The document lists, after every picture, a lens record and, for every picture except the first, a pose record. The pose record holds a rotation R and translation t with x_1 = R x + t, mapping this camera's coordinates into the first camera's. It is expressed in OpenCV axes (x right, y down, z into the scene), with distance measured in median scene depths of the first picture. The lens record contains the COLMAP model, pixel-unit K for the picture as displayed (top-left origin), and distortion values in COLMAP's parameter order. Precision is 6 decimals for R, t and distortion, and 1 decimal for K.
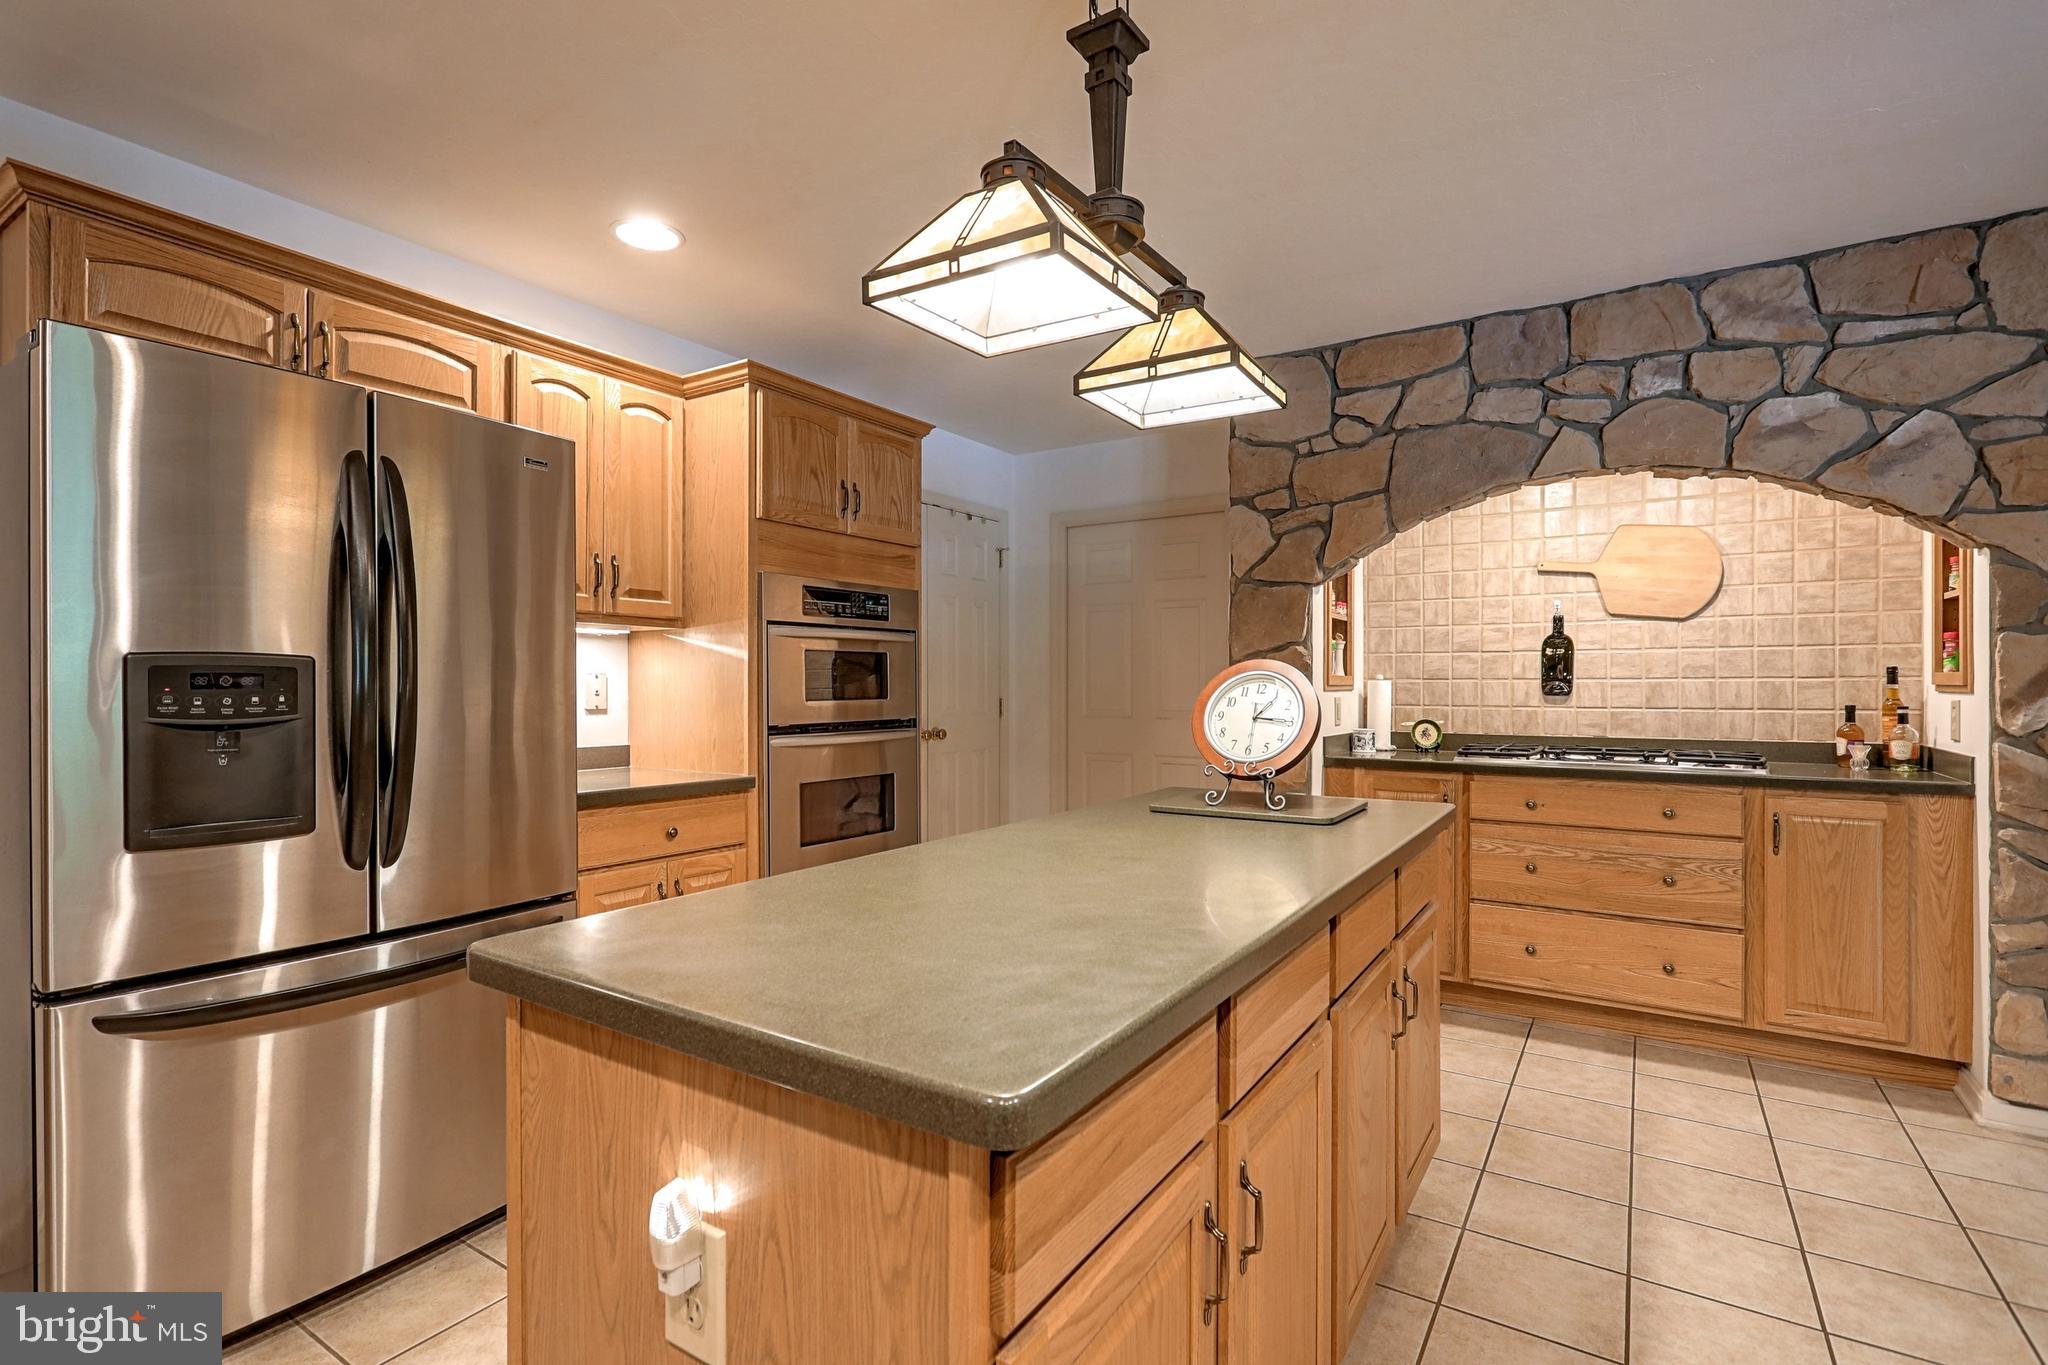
lens RADIAL K [[967.1, 0, 1014.6], [0, 967.1, 682.0], [0, 0, 1]] dist [-0.002141, 0.001321]
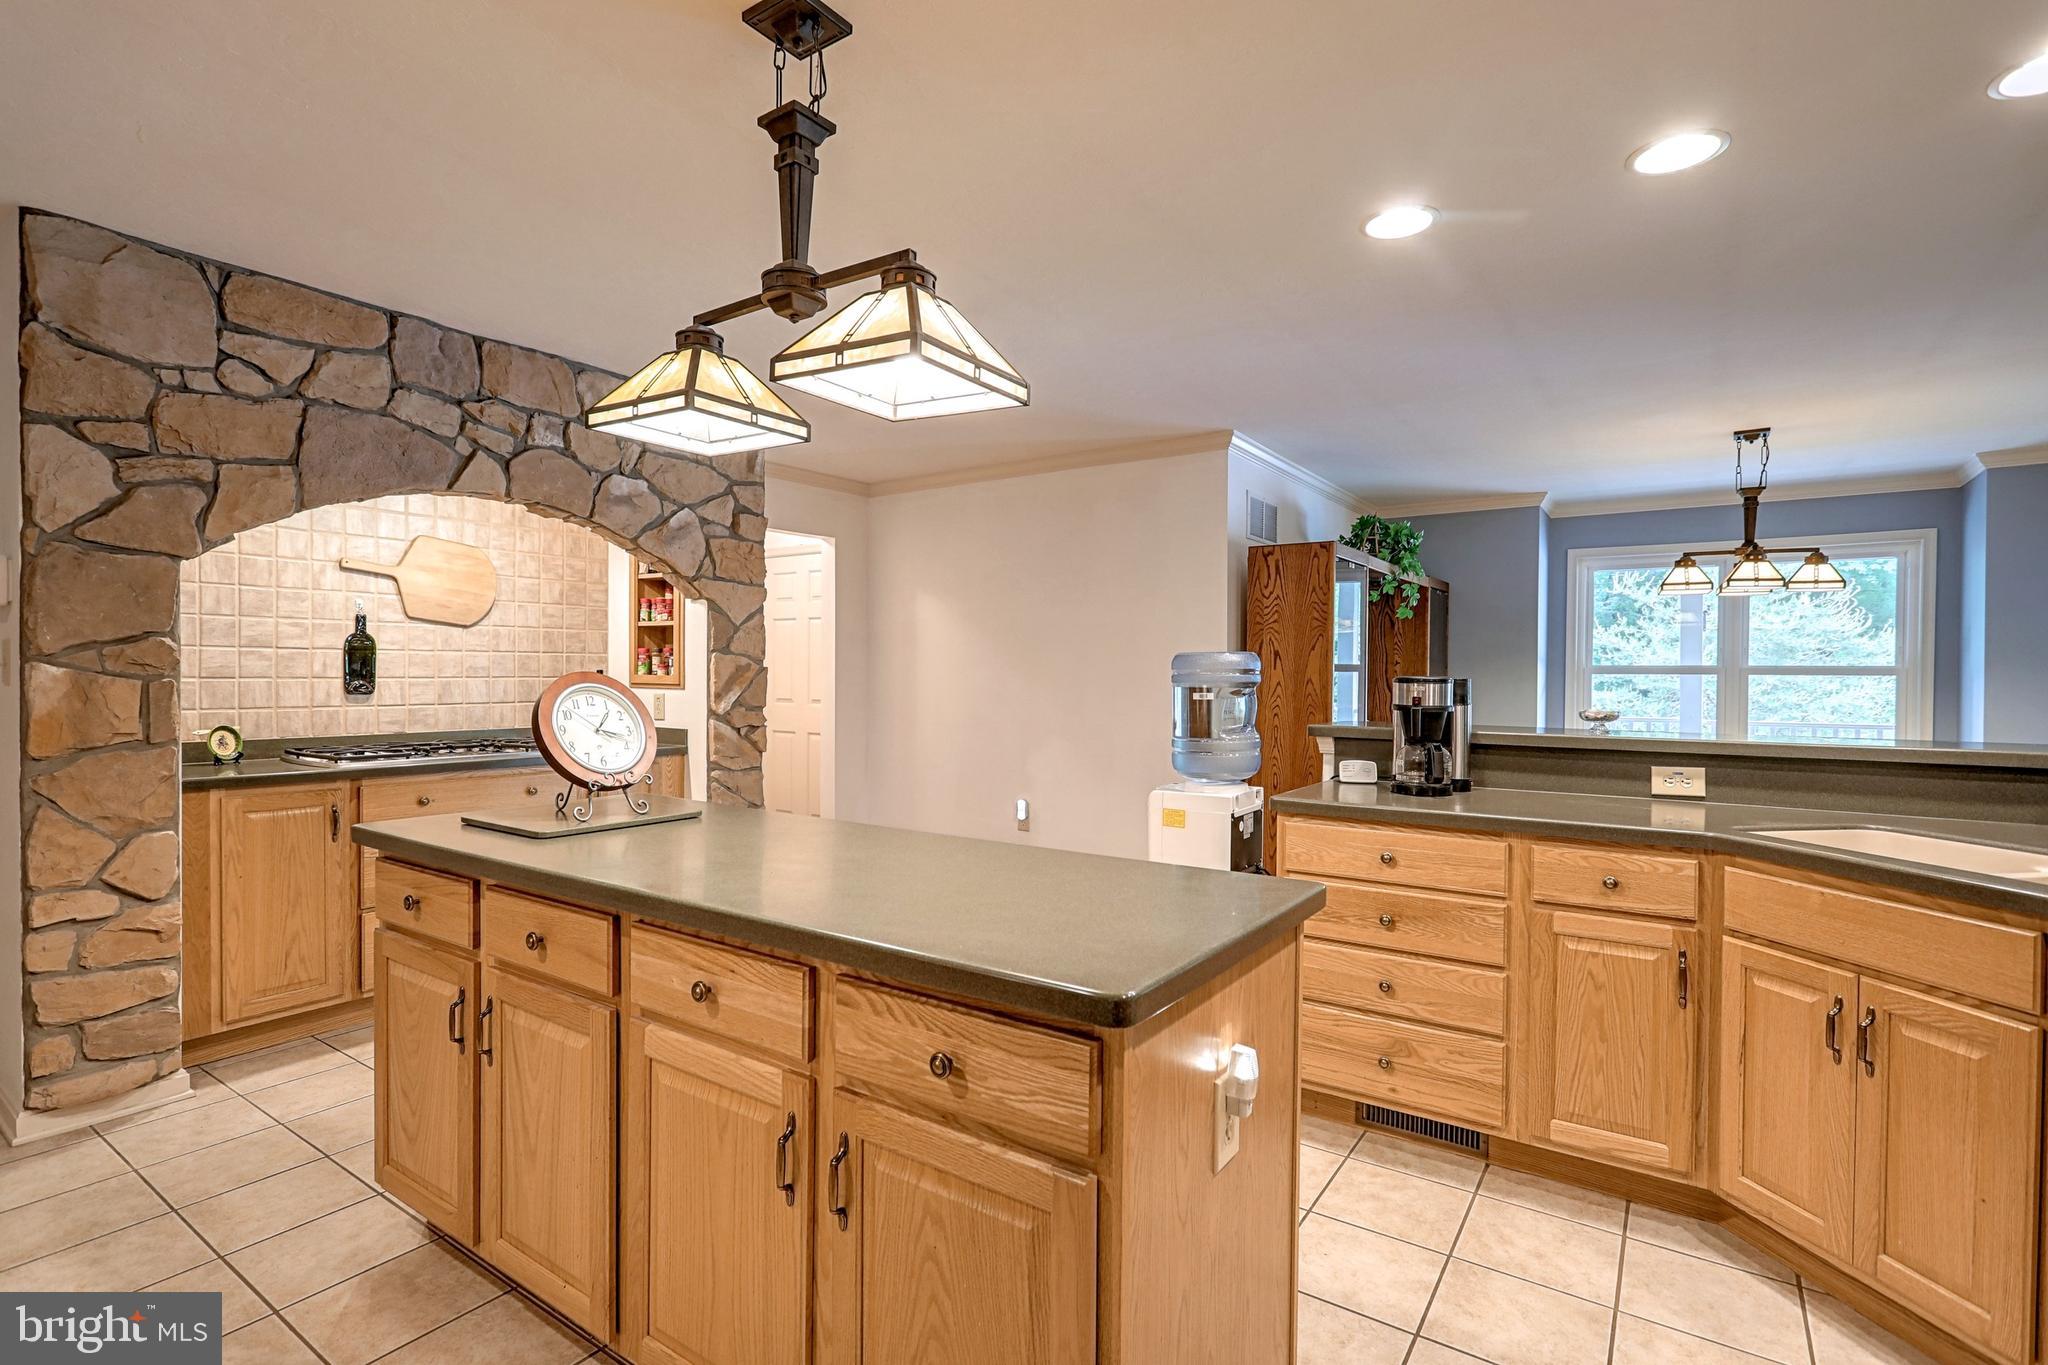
lens RADIAL K [[967.1, 0, 1014.6], [0, 967.1, 682.0], [0, 0, 1]] dist [-0.002141, 0.001321]
pose [[0.033040, -0.009298, 0.999411, -0.458925], [-0.008957, 0.999914, 0.009598, -0.016080], [-0.999414, -0.009268, 0.032954, 0.320733]]
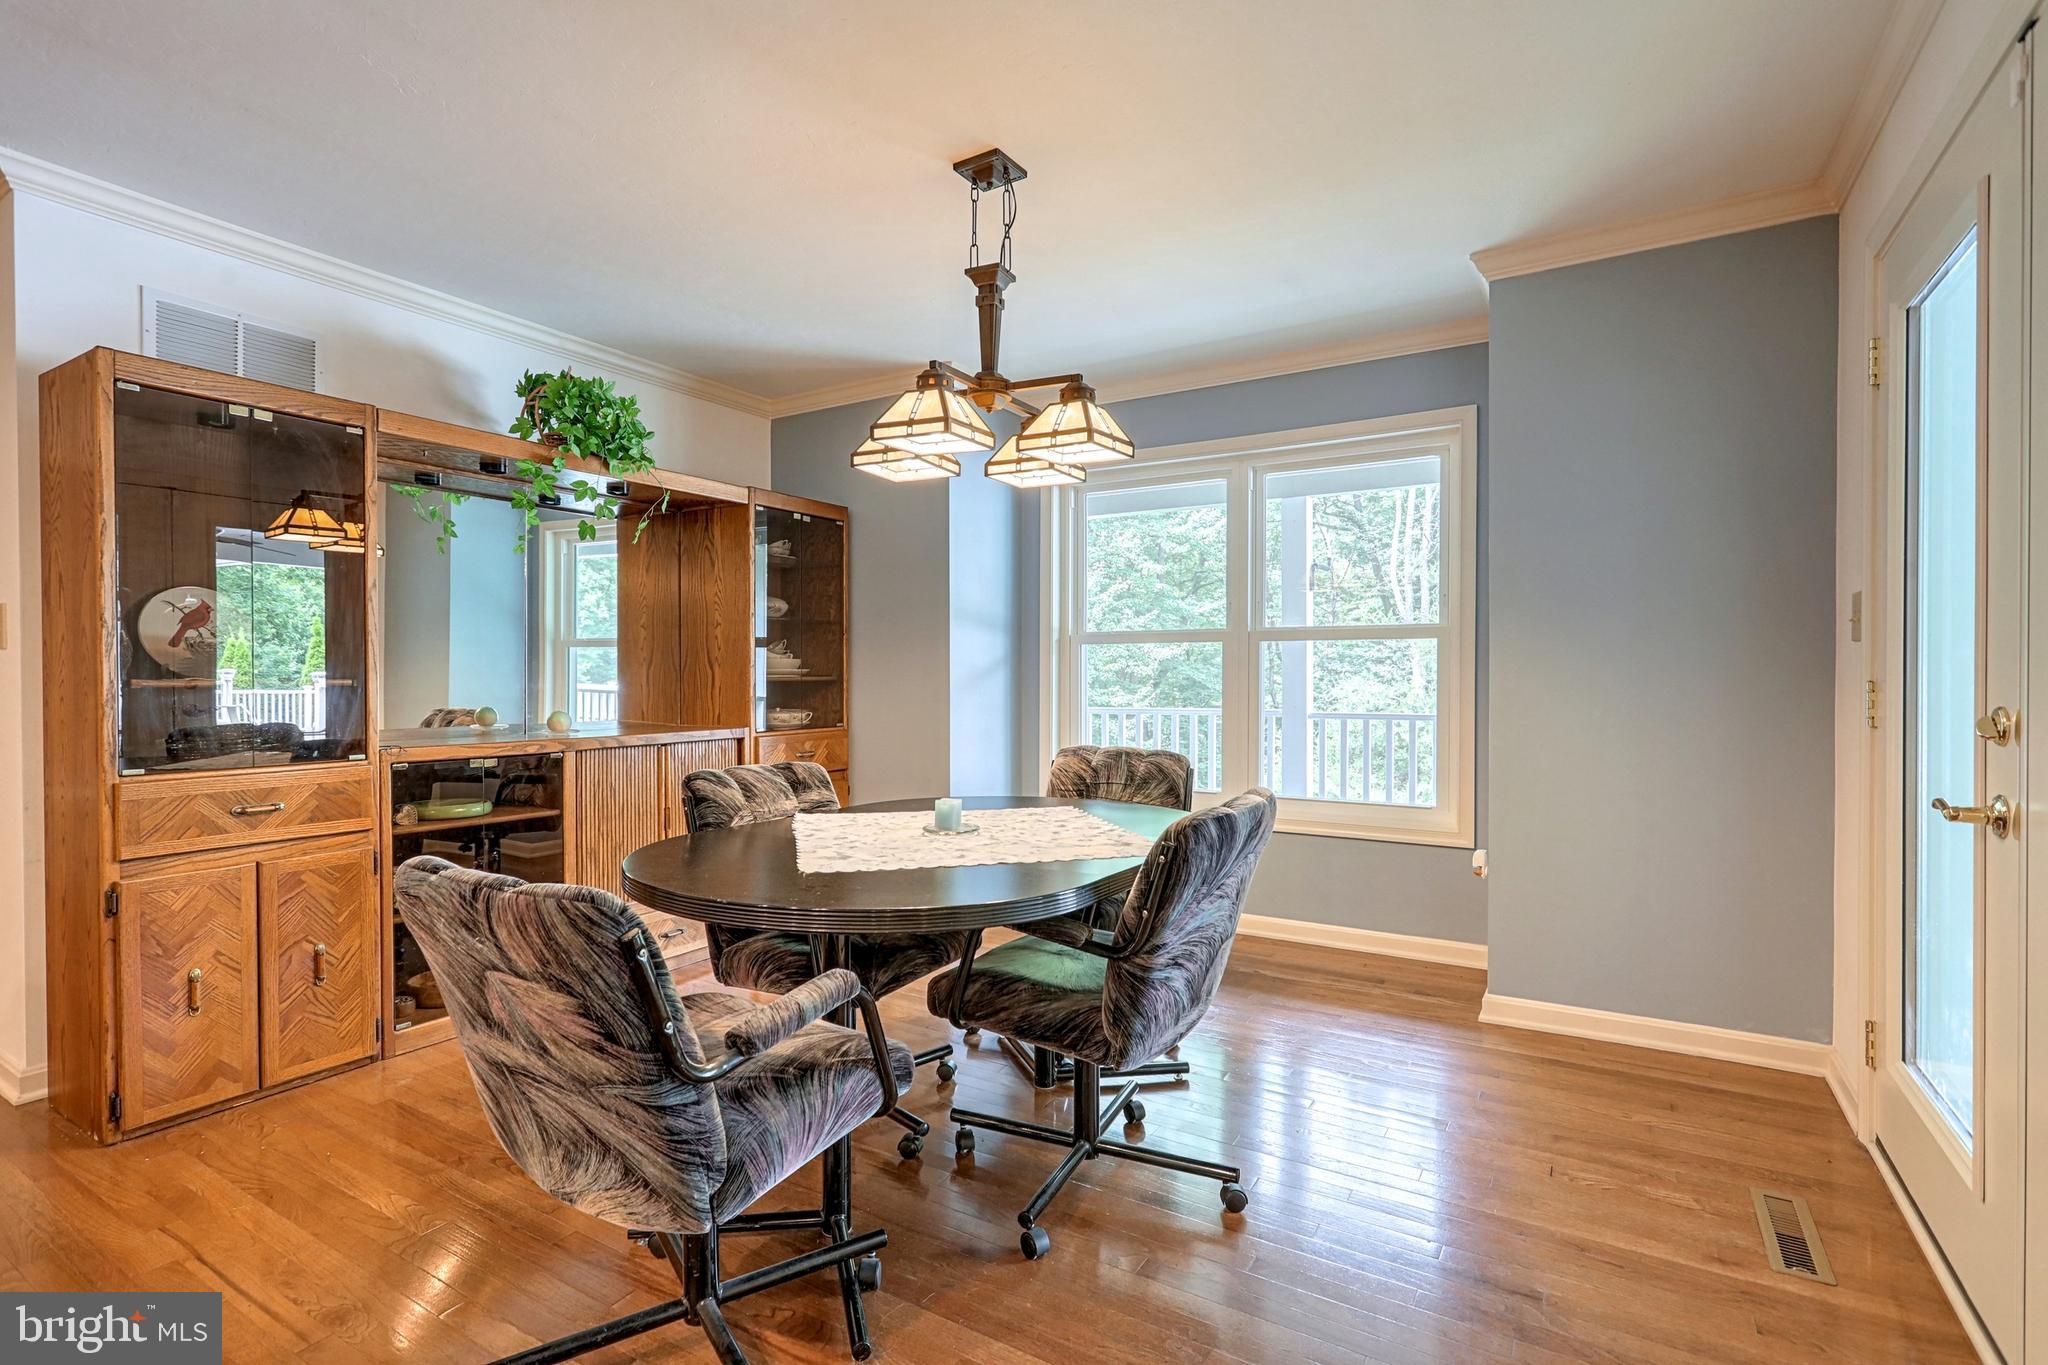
lens RADIAL K [[967.1, 0, 1014.6], [0, 967.1, 682.0], [0, 0, 1]] dist [-0.002141, 0.001321]
pose [[-0.029189, -0.002436, 0.999571, 0.194515], [-0.005080, 0.999984, 0.002289, 0.024527], [-0.999561, -0.005011, -0.029201, -0.665240]]
